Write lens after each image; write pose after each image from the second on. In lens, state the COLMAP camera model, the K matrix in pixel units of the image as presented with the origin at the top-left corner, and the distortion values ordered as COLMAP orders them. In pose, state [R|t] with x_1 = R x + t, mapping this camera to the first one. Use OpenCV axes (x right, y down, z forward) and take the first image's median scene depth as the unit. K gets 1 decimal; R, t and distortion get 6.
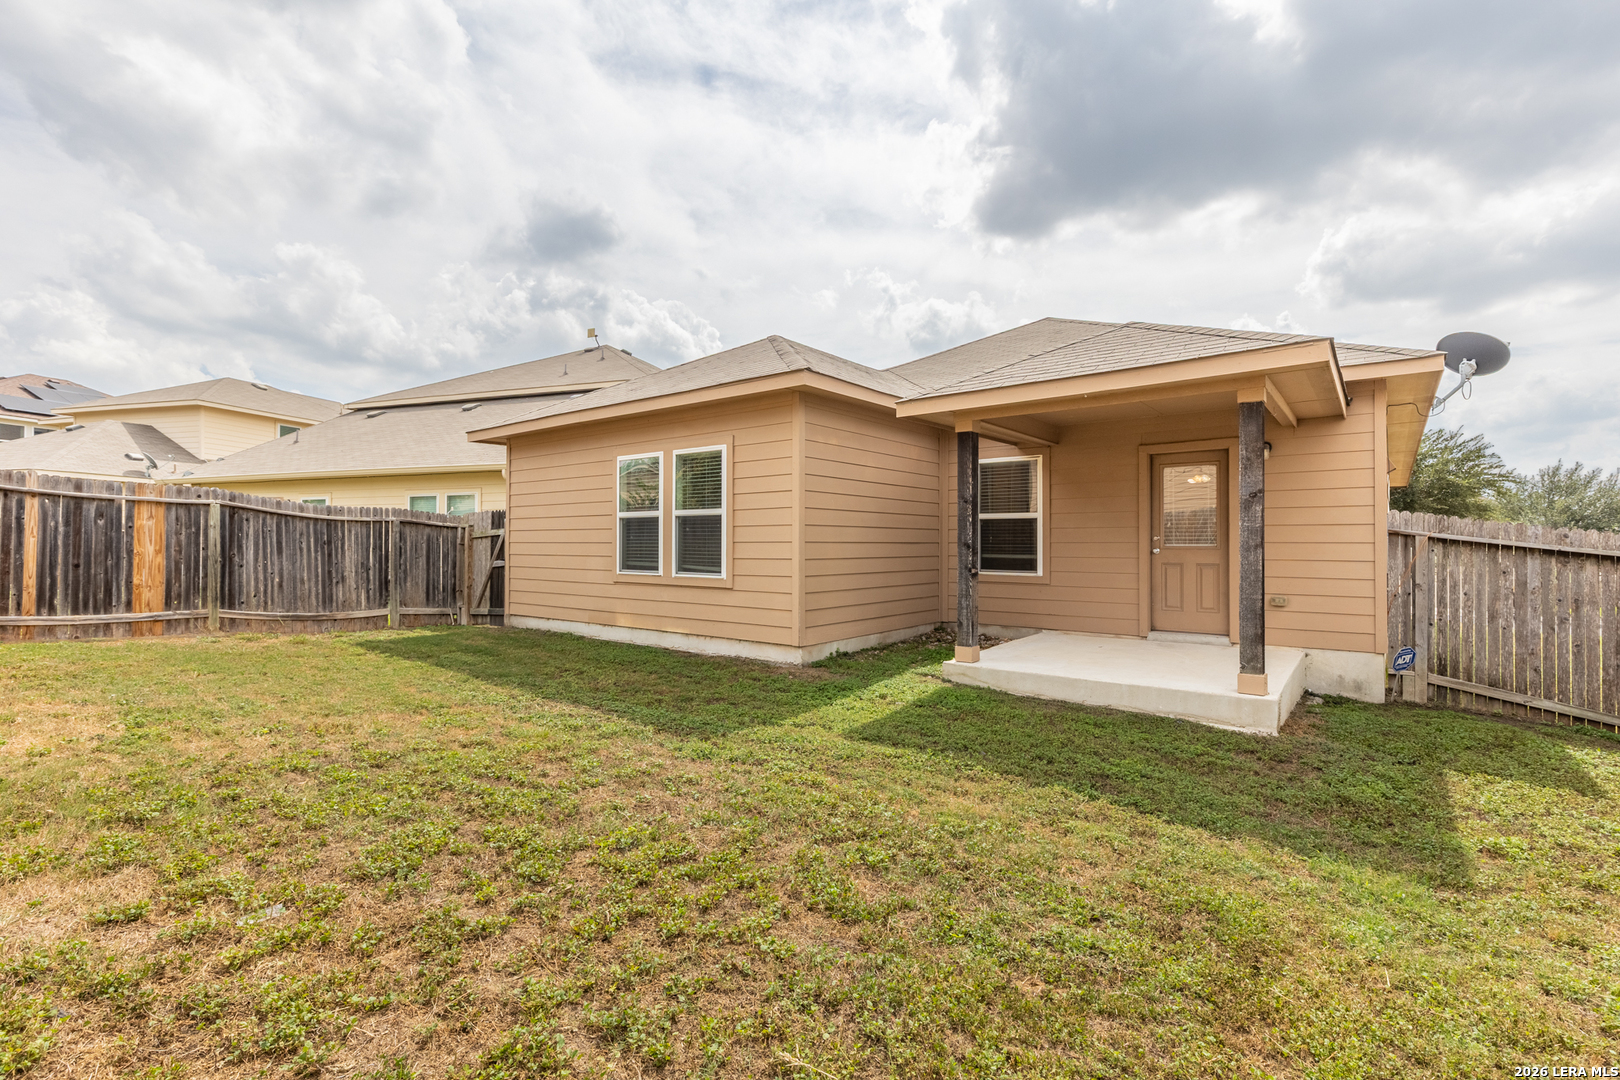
lens RADIAL K [[727.6, 0, 814.2], [0, 727.6, 535.9], [0, 0, 1]] dist [0.007313, -0.000782]
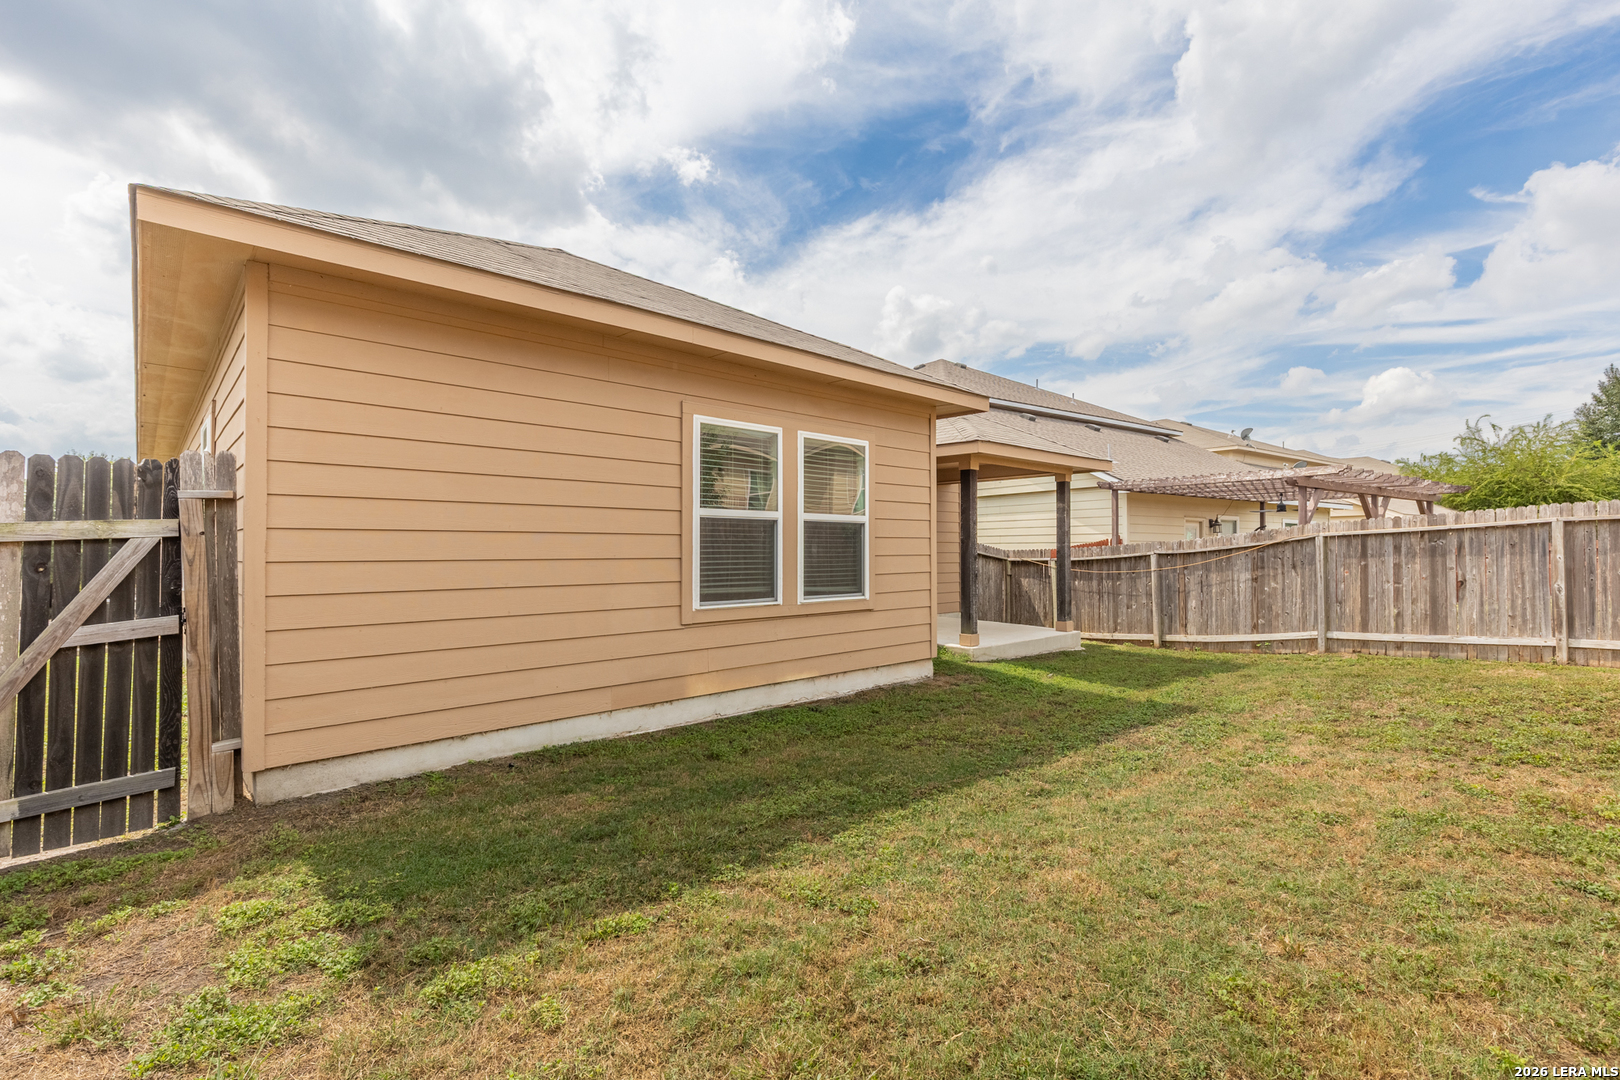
lens RADIAL K [[727.6, 0, 814.2], [0, 727.6, 535.9], [0, 0, 1]] dist [0.007313, -0.000782]
pose [[0.157069, 0.013191, 0.987499, -0.959158], [-0.012511, 0.999857, -0.011366, -0.003970], [-0.987508, -0.010570, 0.157212, 0.915368]]
